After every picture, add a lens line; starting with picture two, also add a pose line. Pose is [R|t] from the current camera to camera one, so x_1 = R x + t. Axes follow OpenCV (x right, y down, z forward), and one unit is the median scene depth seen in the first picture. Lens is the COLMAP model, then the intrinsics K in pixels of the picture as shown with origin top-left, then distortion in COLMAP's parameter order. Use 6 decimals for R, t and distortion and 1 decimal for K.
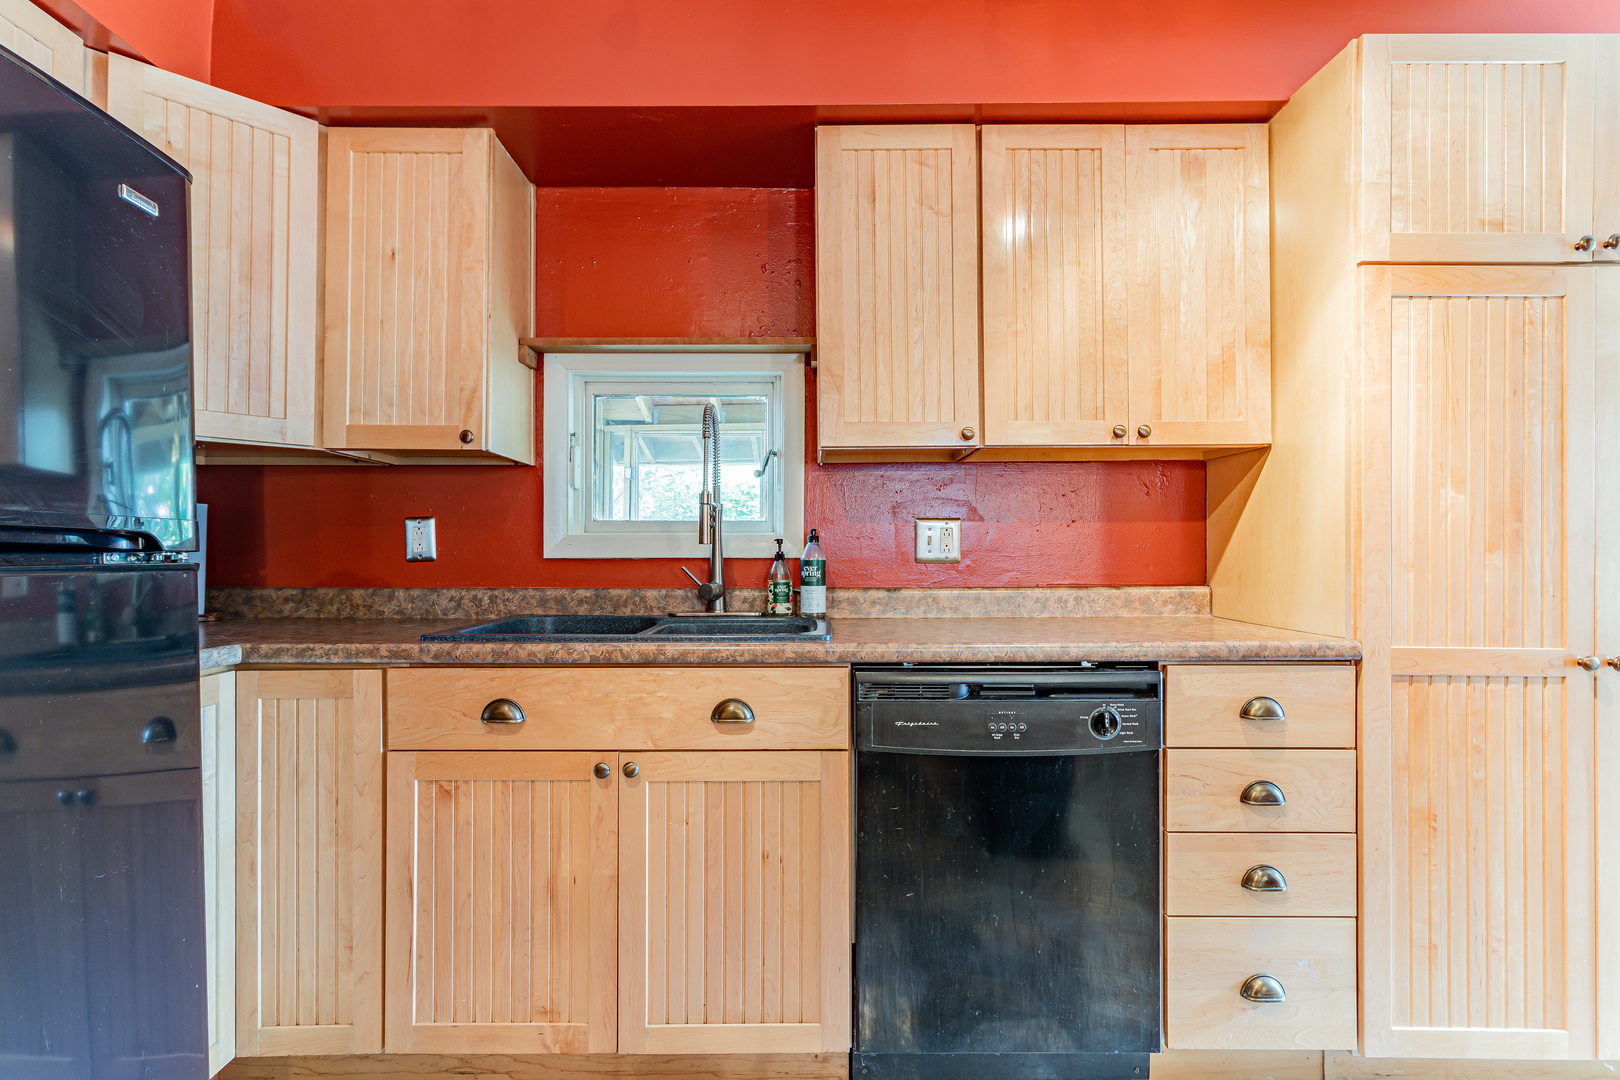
lens RADIAL K [[824.1, 0, 816.2], [0, 824.1, 542.5], [0, 0, 1]] dist [0.003580, 0.000782]
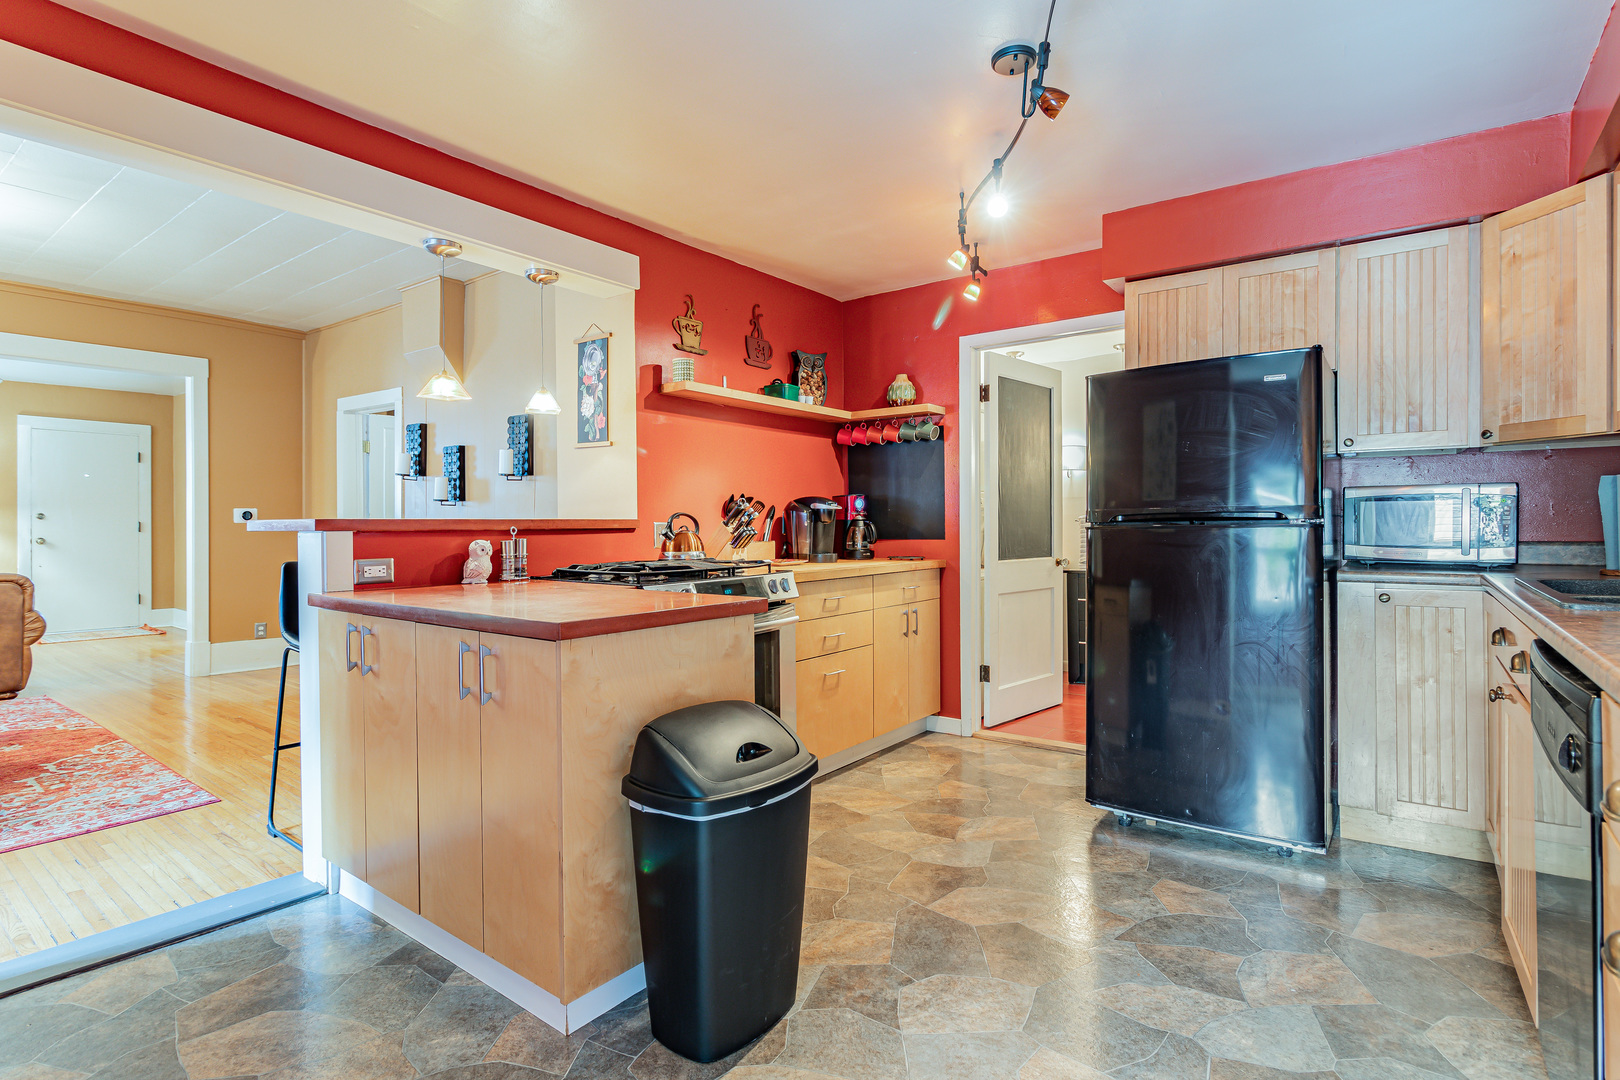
lens RADIAL K [[789.9, 0, 814.4], [0, 789.9, 527.7], [0, 0, 1]] dist [-0.007802, -0.000530]
pose [[-0.598791, 0.008180, -0.800863, 1.071933], [0.021679, 0.999747, -0.005998, 0.011582], [0.800612, -0.020954, -0.598817, 0.732611]]
